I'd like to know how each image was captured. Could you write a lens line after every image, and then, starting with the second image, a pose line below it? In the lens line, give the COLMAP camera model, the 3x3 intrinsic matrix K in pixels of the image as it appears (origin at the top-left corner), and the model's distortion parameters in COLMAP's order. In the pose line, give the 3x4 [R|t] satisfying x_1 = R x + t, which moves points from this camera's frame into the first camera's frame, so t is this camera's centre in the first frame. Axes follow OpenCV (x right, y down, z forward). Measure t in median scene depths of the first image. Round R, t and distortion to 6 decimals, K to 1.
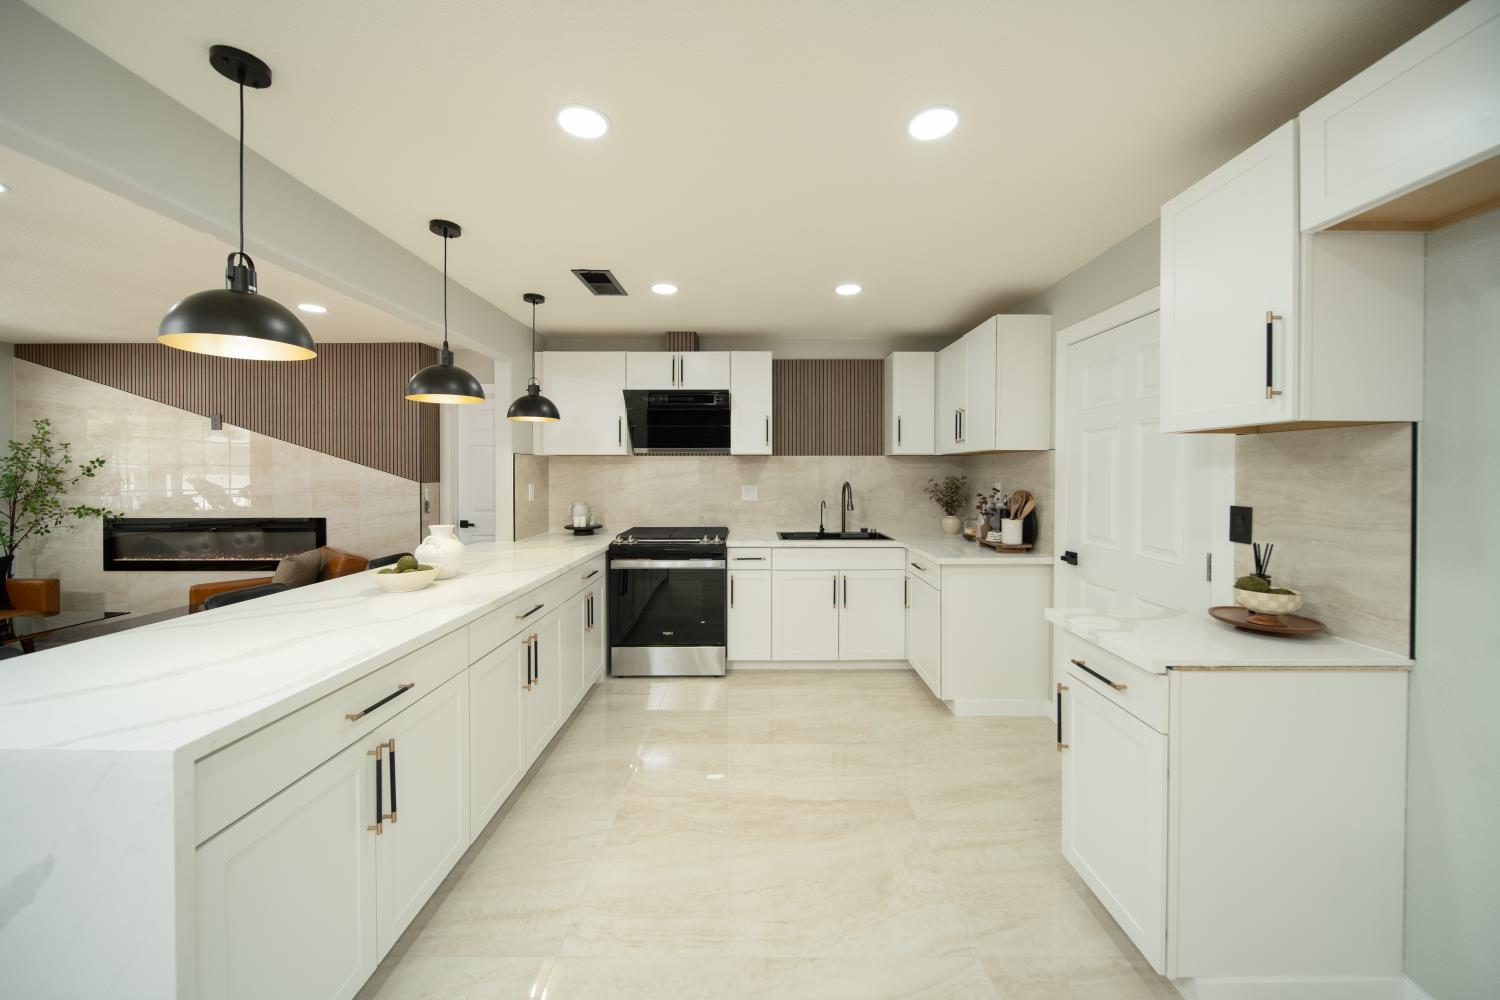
lens RADIAL K [[558.3, 0, 749.2], [0, 558.3, 488.4], [0, 0, 1]] dist [0.002397, -0.000114]
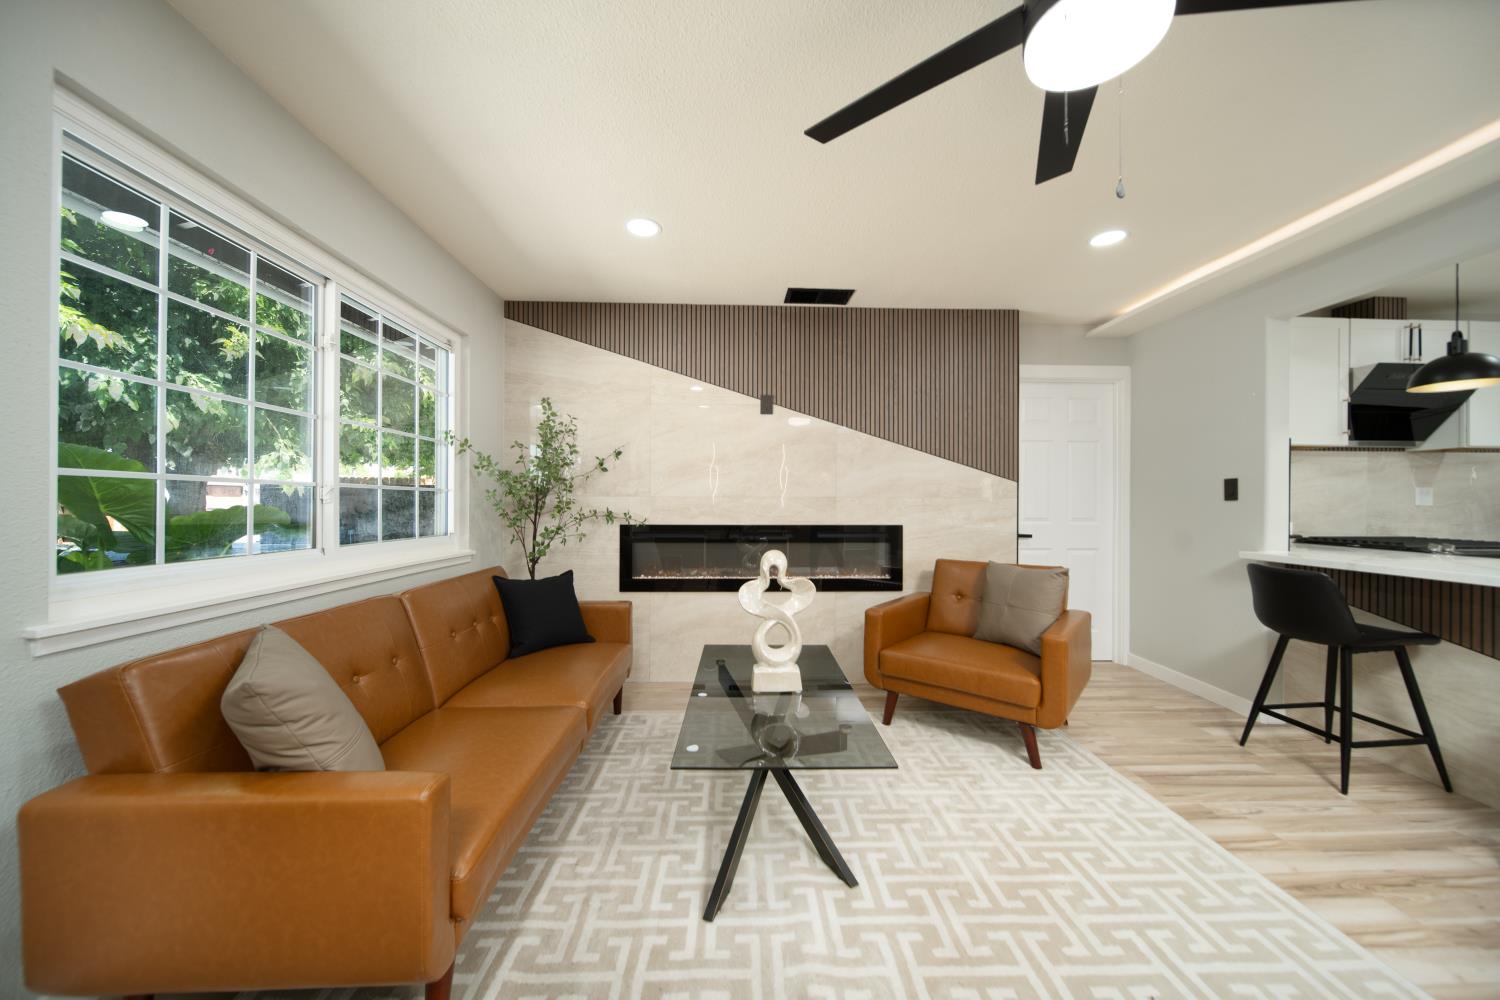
lens RADIAL K [[558.3, 0, 753.5], [0, 558.3, 503.6], [0, 0, 1]] dist [0.002397, -0.000114]
pose [[0.999018, 0.004594, 0.044077, -1.004922], [-0.004348, 0.999974, -0.005685, 0.027114], [-0.044102, 0.005487, 0.999012, 0.209311]]
